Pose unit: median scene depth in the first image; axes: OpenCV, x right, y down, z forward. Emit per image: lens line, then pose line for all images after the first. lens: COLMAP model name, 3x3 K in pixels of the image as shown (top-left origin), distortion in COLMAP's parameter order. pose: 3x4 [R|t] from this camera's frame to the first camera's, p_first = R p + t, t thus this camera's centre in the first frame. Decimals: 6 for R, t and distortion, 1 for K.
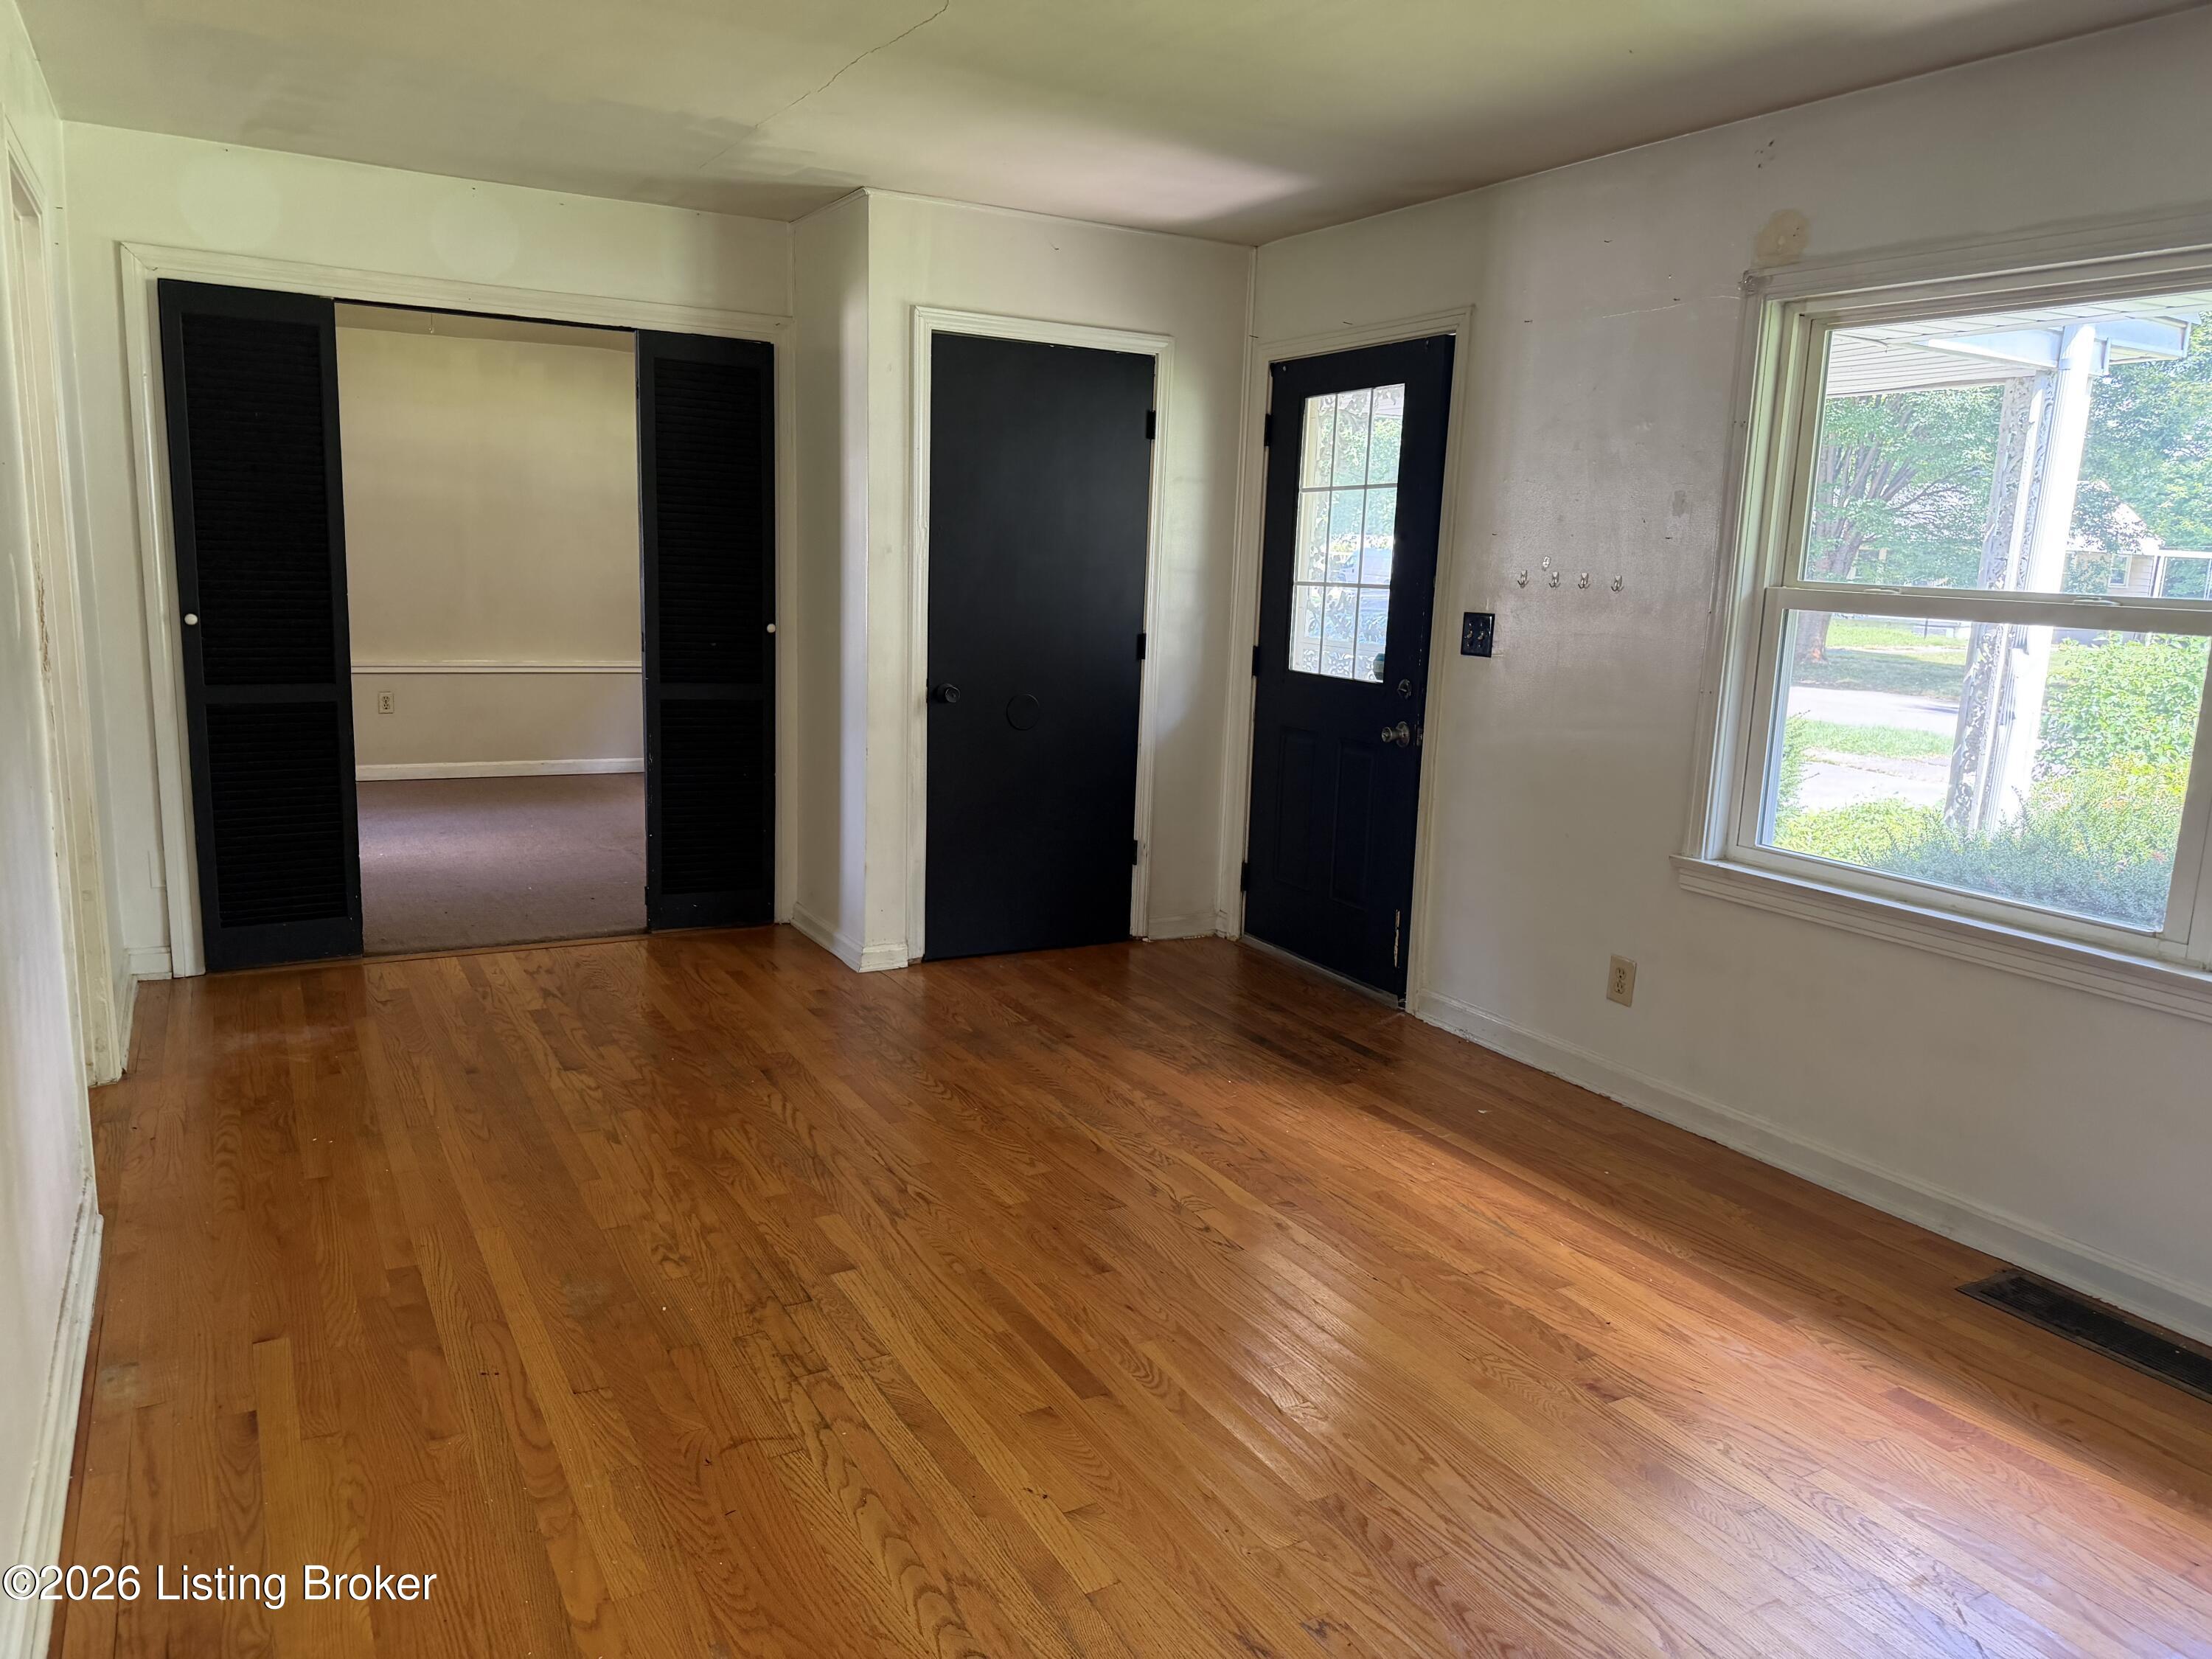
lens RADIAL K [[1571.9, 0, 1099.1], [0, 1571.9, 834.5], [0, 0, 1]] dist [0.127357, -0.167292]
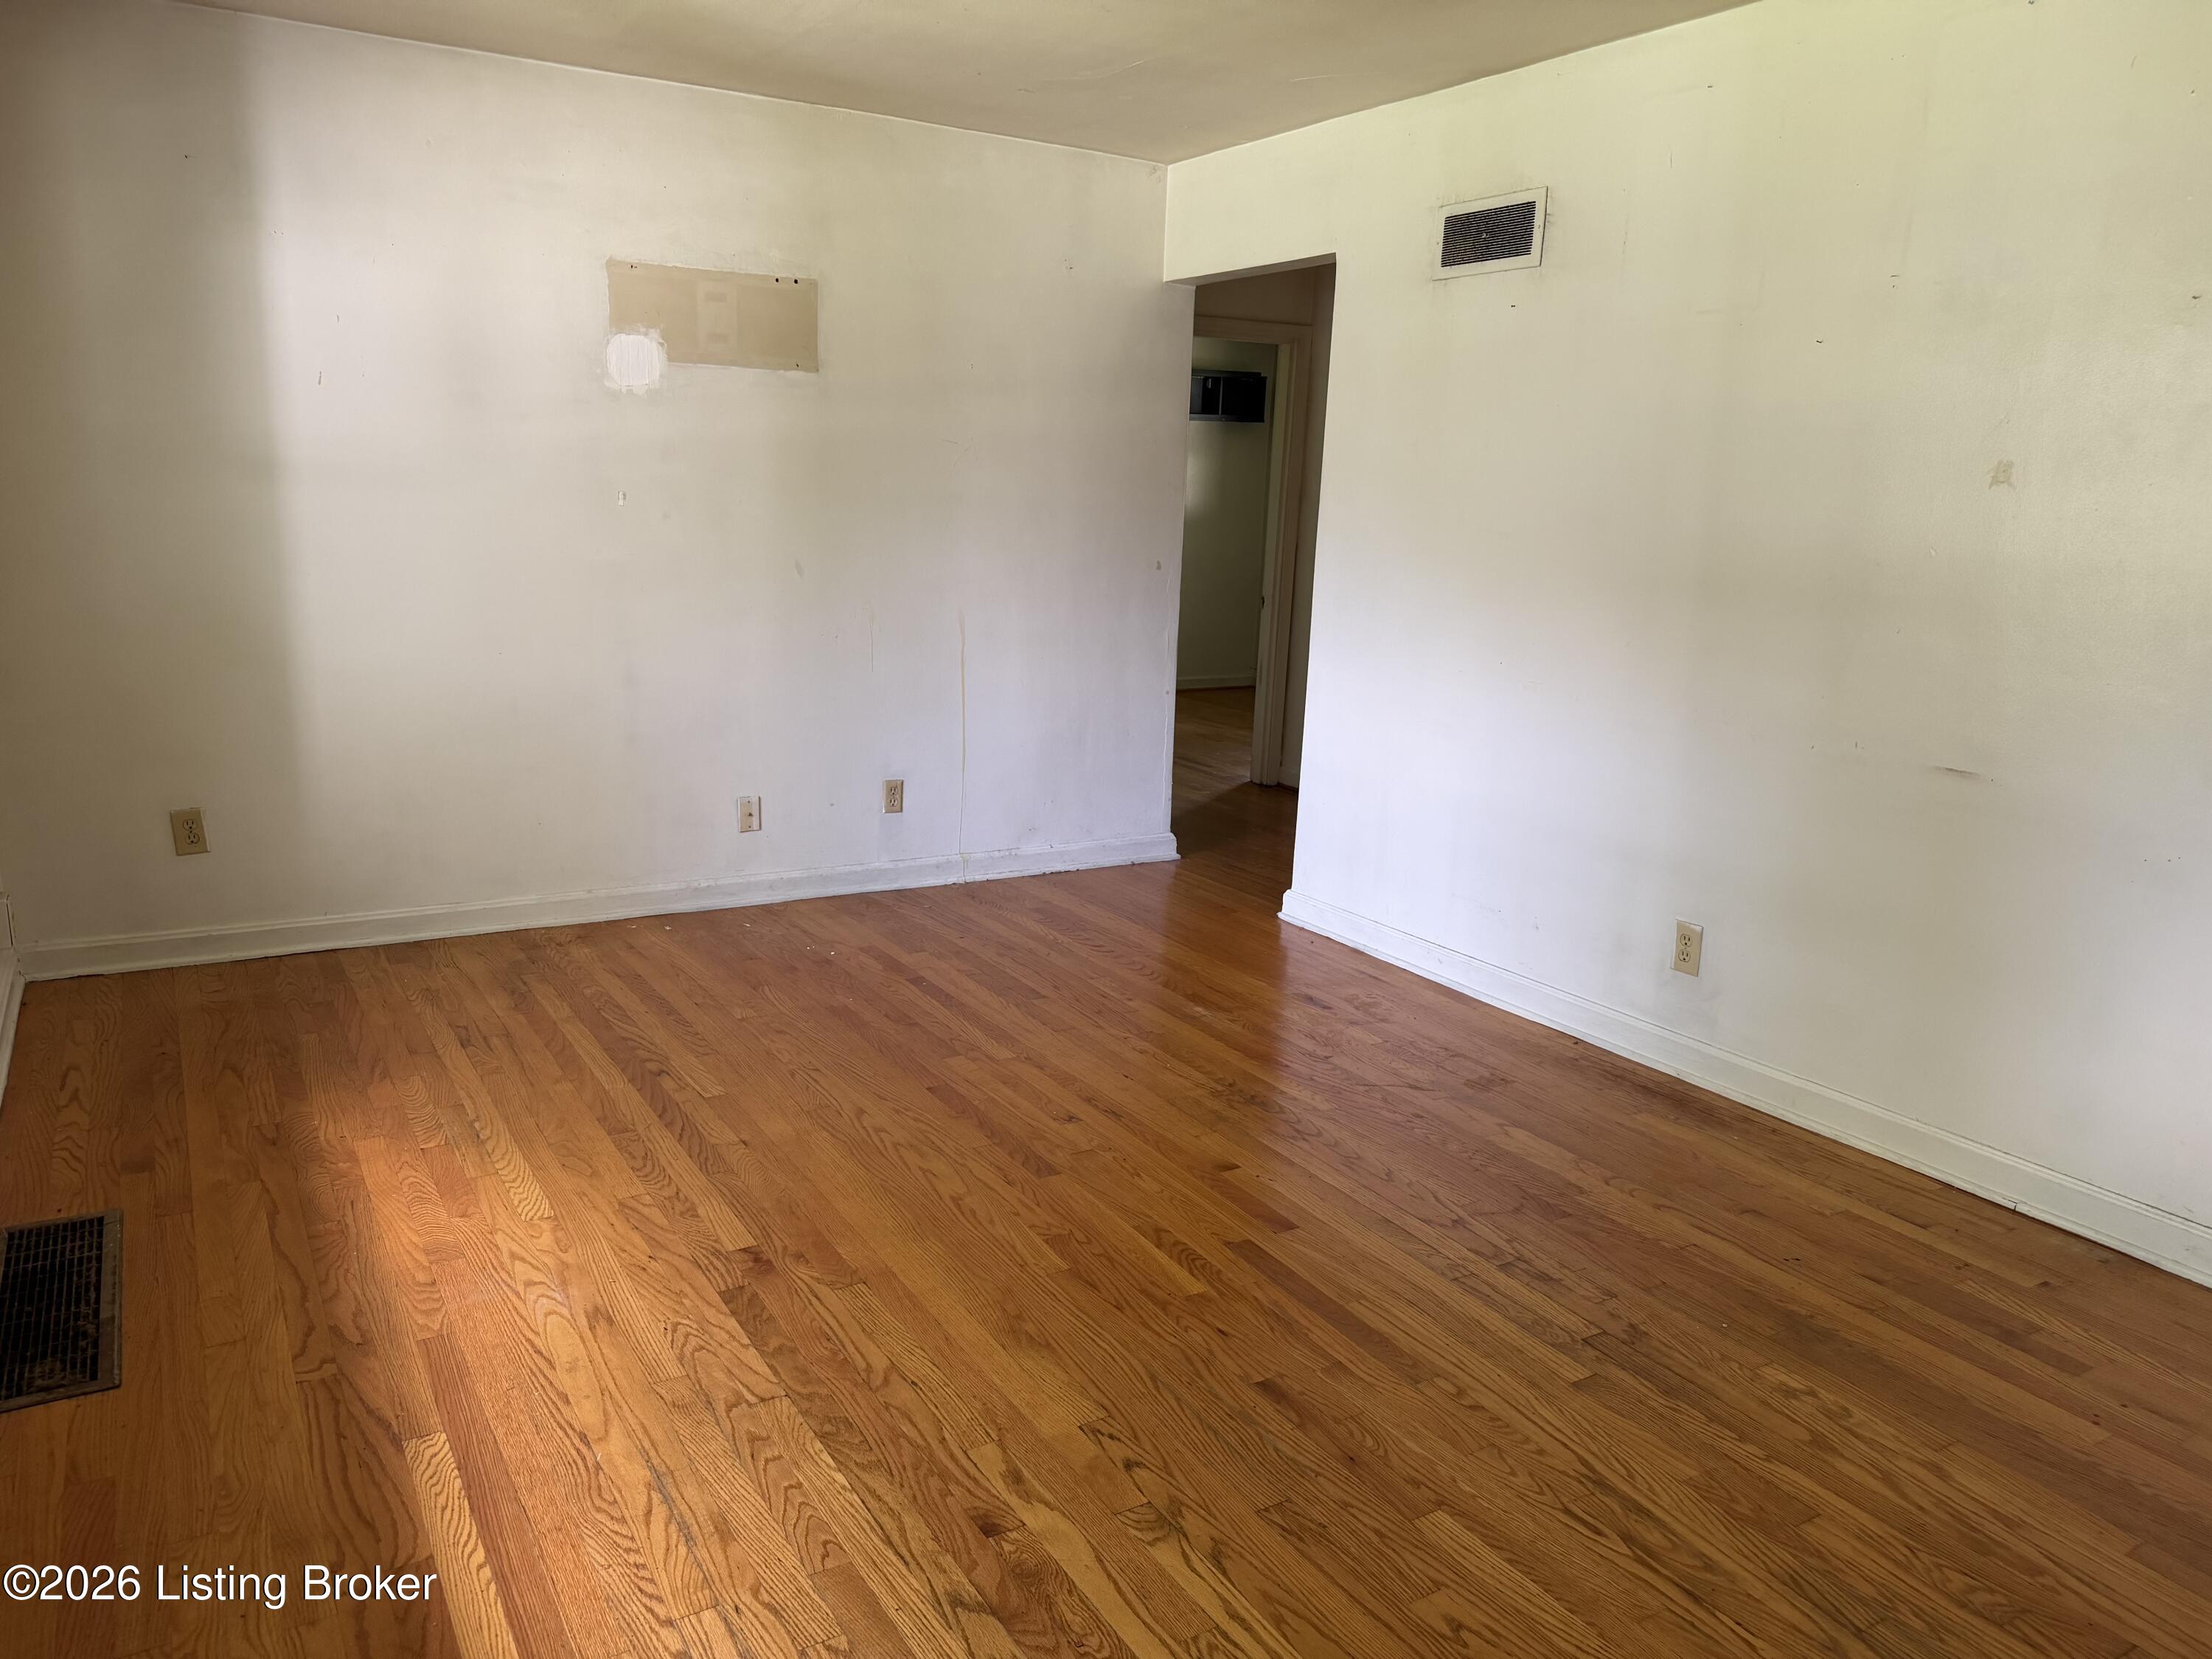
lens RADIAL K [[1571.9, 0, 1099.1], [0, 1571.9, 834.5], [0, 0, 1]] dist [0.127357, -0.167292]
pose [[-0.997021, -0.062611, -0.045049, 0.095540], [-0.075177, 0.919480, 0.385882, -0.191011], [0.017261, 0.388119, -0.921448, 1.133839]]
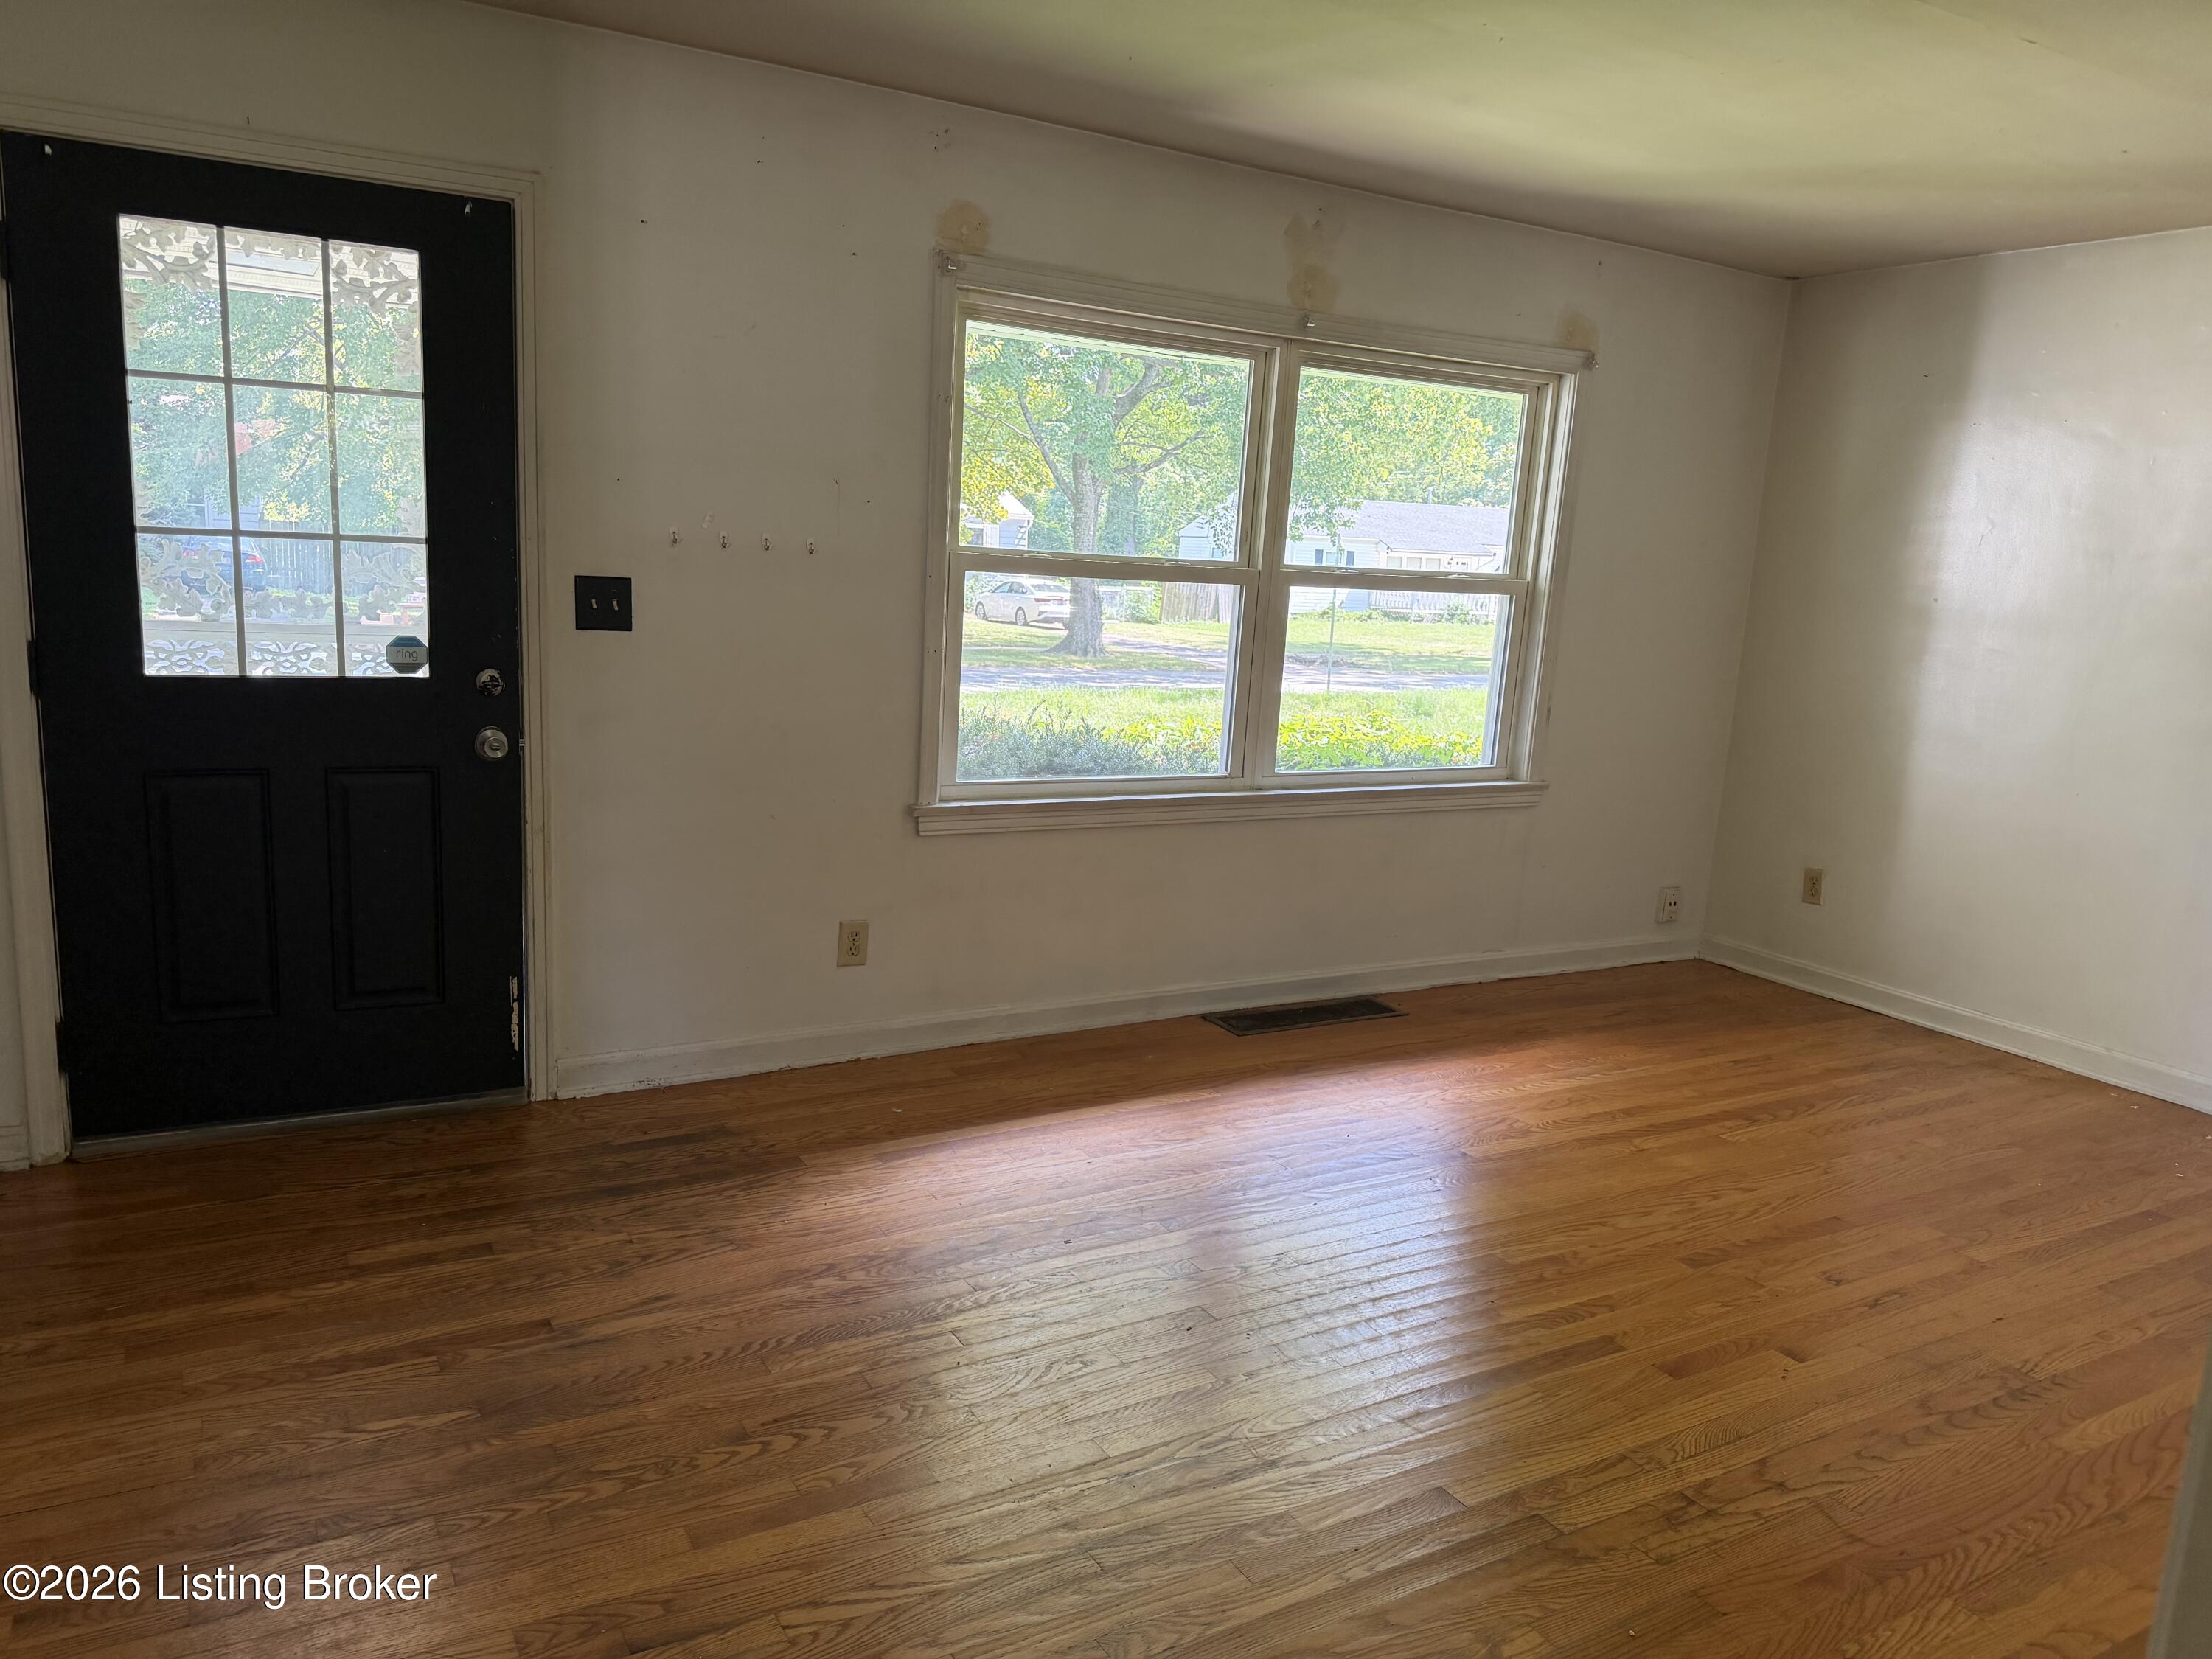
lens RADIAL K [[1571.9, 0, 1099.1], [0, 1571.9, 834.5], [0, 0, 1]] dist [0.127357, -0.167292]
pose [[-0.021397, -0.220834, 0.975077, -0.592012], [0.123181, 0.967287, 0.221773, -0.165271], [-0.992154, 0.124856, 0.006506, 0.781763]]
